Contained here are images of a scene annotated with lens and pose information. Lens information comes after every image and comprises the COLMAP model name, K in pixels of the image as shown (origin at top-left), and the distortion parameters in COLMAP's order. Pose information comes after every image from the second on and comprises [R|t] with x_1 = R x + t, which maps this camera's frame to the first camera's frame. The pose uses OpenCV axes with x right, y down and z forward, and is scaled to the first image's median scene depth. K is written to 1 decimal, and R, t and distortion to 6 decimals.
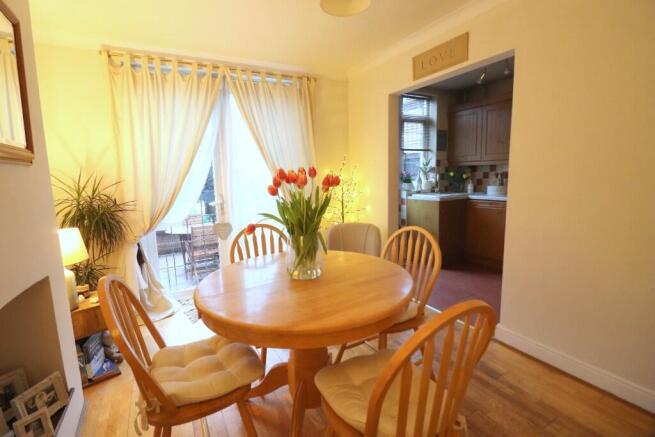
lens RADIAL K [[306.5, 0, 326.7], [0, 306.5, 215.3], [0, 0, 1]] dist [-0.014143, -0.000510]
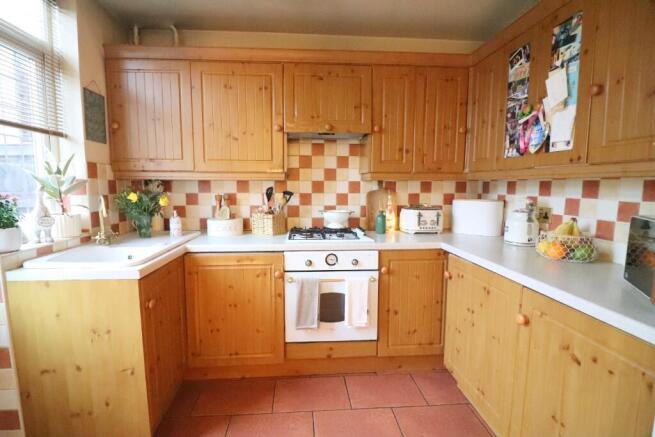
lens RADIAL K [[306.5, 0, 325.1], [0, 306.5, 219.0], [0, 0, 1]] dist [-0.014143, -0.000510]
pose [[0.422119, -0.068119, 0.903978, 0.125698], [0.097987, 0.994759, 0.029204, -0.087682], [-0.901229, 0.076251, 0.426582, 0.555562]]
